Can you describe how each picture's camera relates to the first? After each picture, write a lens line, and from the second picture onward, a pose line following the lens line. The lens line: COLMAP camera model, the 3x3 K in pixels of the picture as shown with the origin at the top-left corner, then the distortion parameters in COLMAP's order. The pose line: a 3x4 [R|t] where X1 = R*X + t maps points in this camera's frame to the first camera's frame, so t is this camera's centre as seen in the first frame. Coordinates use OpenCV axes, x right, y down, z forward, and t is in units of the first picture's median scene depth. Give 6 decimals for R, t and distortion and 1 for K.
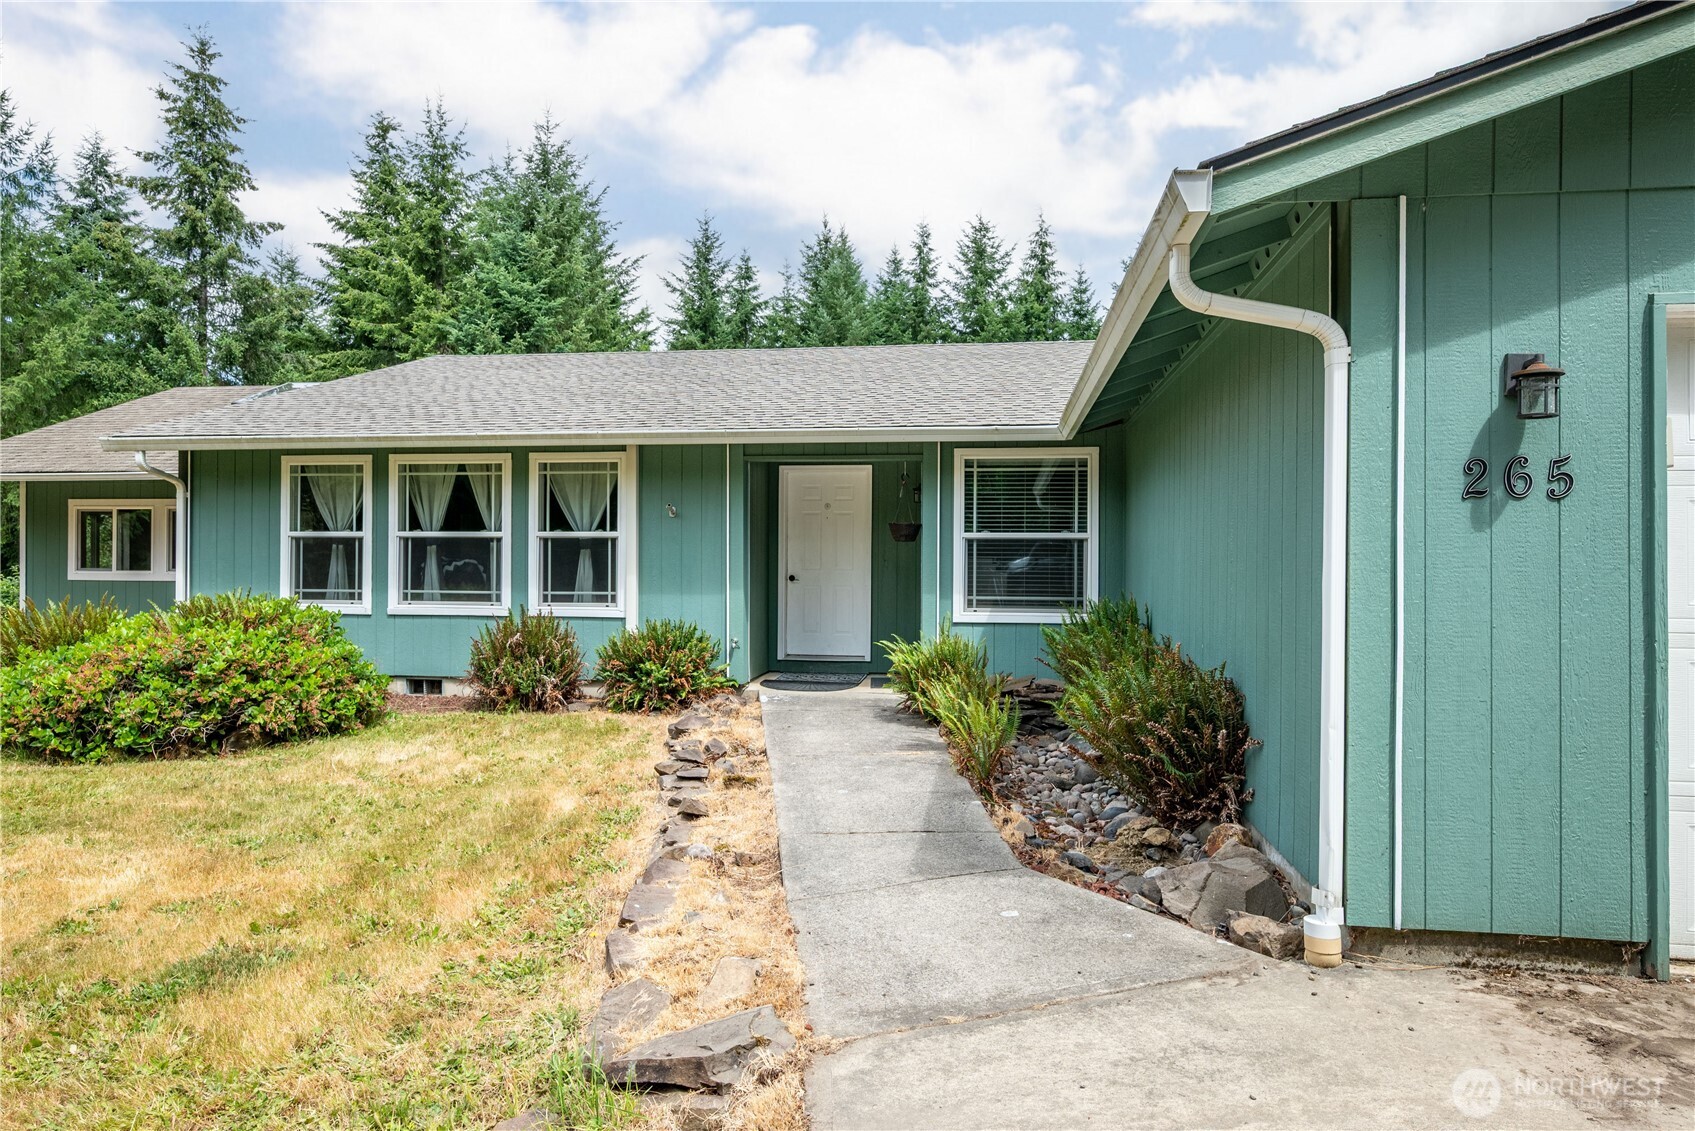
lens RADIAL K [[1015.4, 0, 846.8], [0, 1015.4, 559.4], [0, 0, 1]] dist [-0.002270, 0.001195]
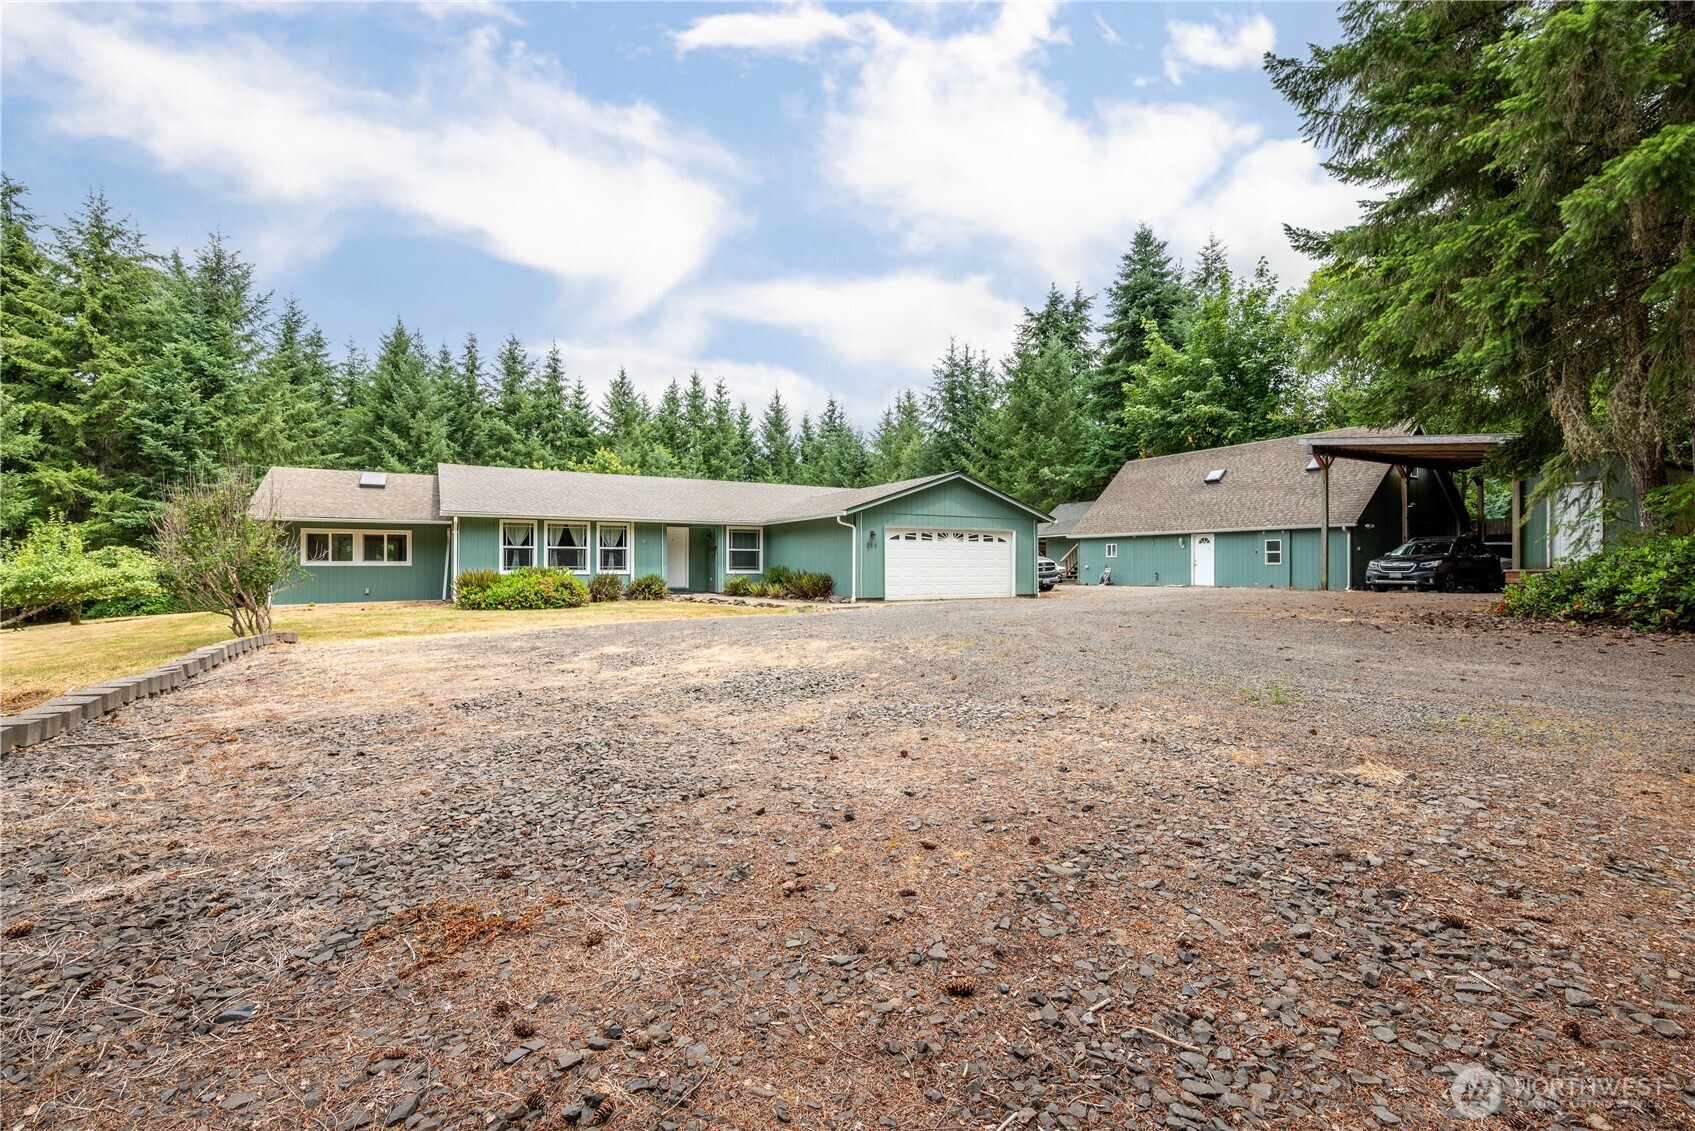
lens RADIAL K [[749.2, 0, 846.6], [0, 749.2, 559.8], [0, 0, 1]] dist [0.000236, -0.000406]
pose [[0.790179, 0.001367, 0.612874, -0.258059], [0.002198, 0.999985, -0.005064, 0.005732], [-0.612872, 0.005348, 0.790164, -0.295542]]
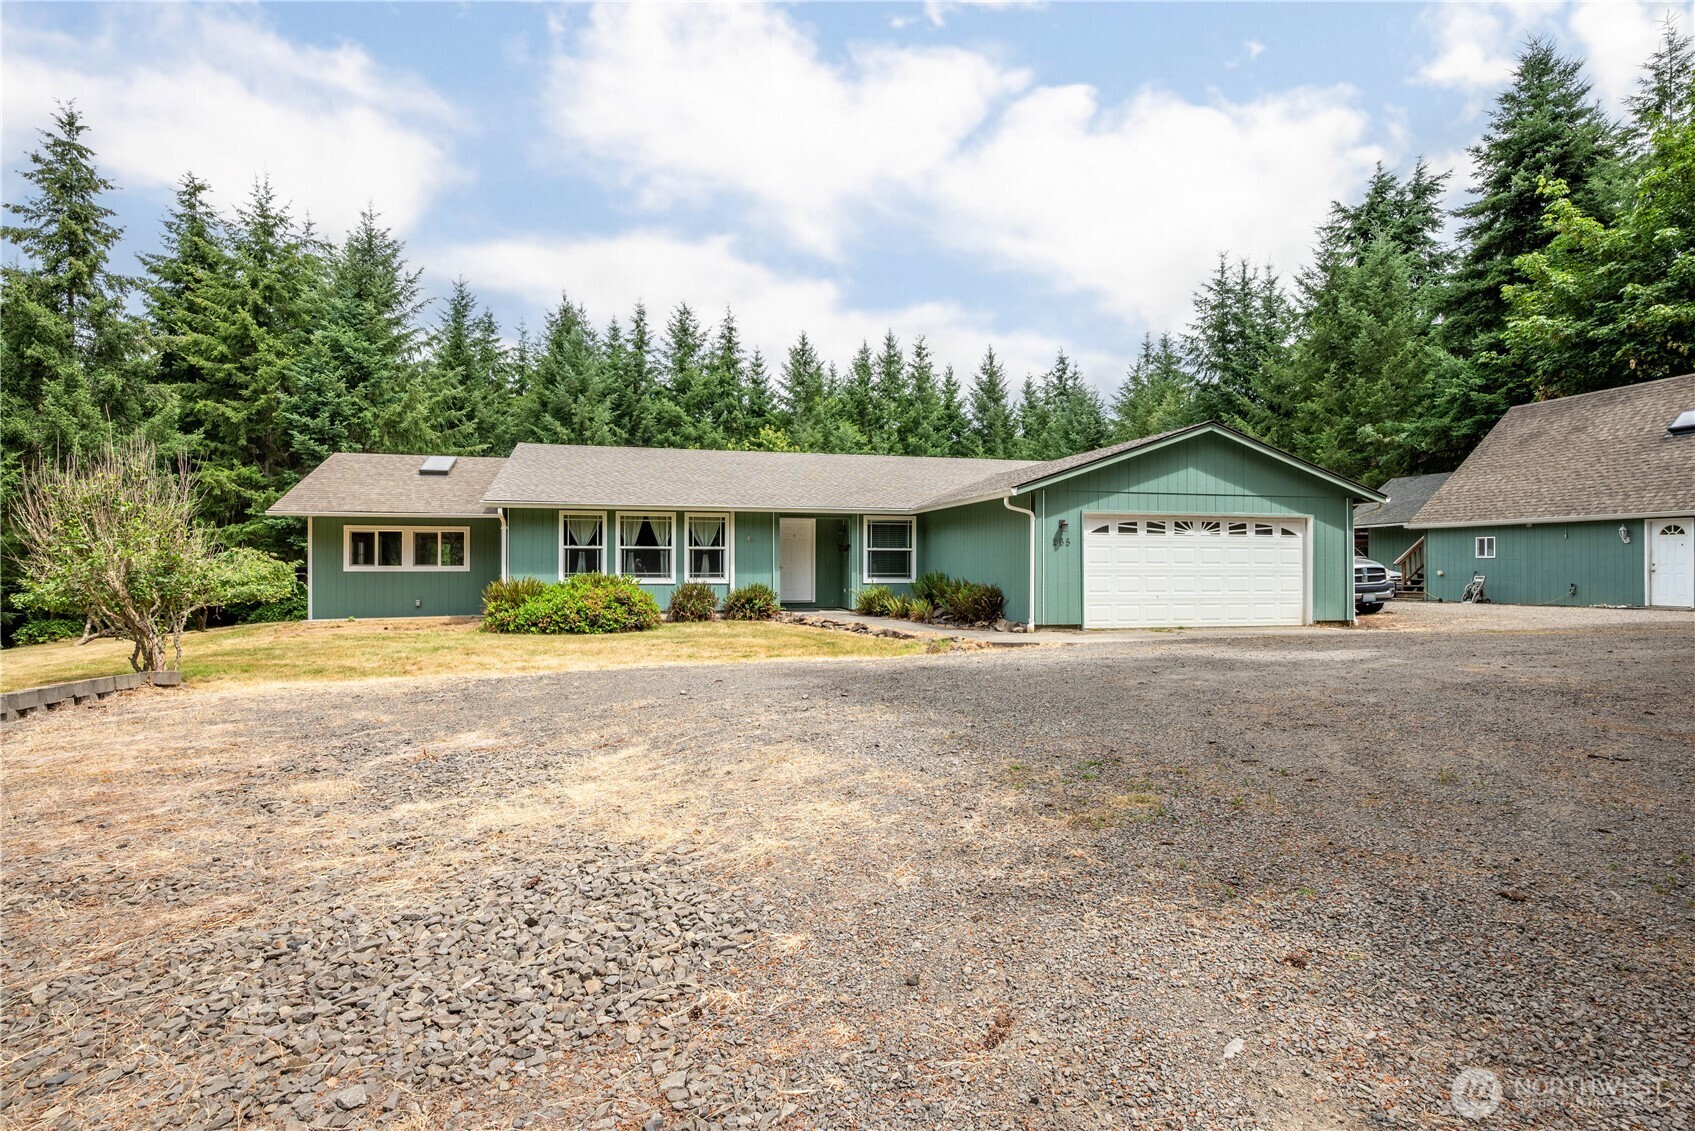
lens RADIAL K [[880.9, 0, 845.5], [0, 880.9, 558.7], [0, 0, 1]] dist [-0.004020, 0.001878]
pose [[0.927143, 0.000482, 0.374707, -0.167146], [0.001750, 0.999983, -0.005614, 0.002700], [-0.374703, 0.005861, 0.927126, -0.225756]]
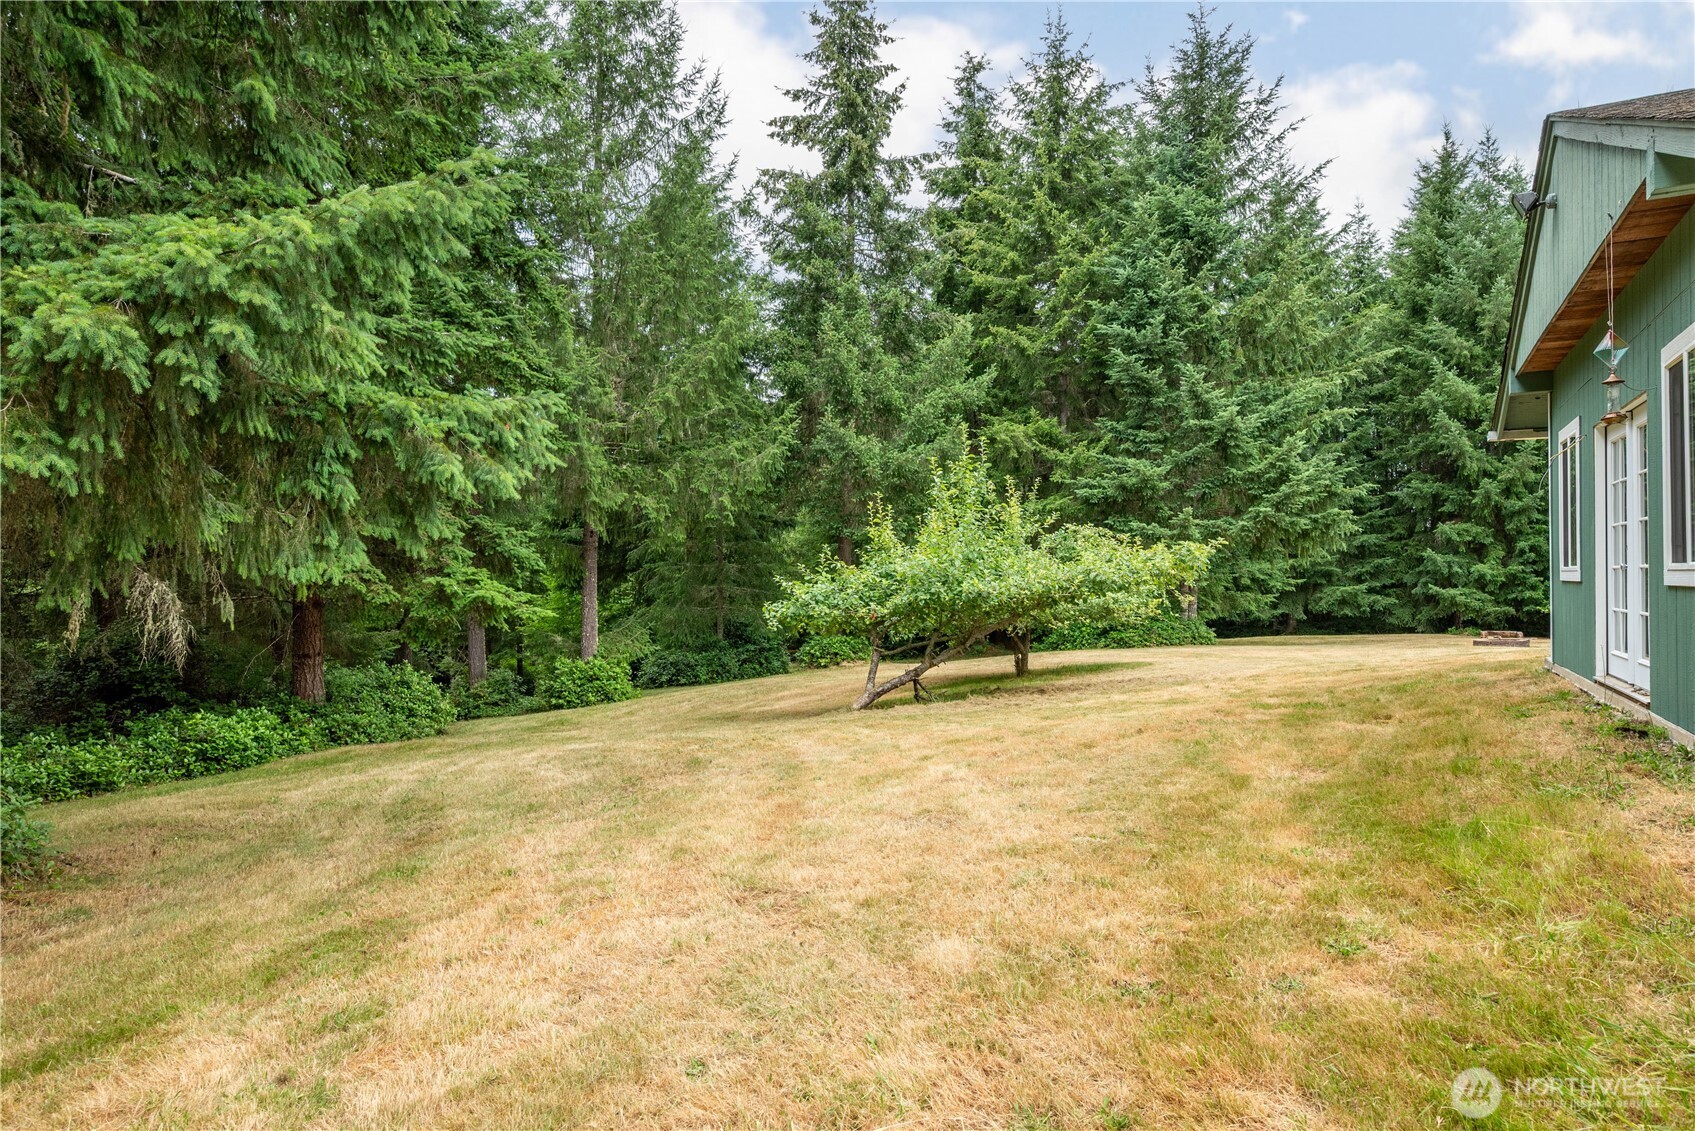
lens RADIAL K [[991.2, 0, 847.5], [0, 991.2, 565.5], [0, 0, 1]] dist [-0.003555, 0.000035]
pose [[0.940055, -0.007227, -0.340946, -0.309757], [0.004681, 0.999955, -0.008289, 0.011782], [0.340990, 0.006196, 0.940046, 0.187844]]
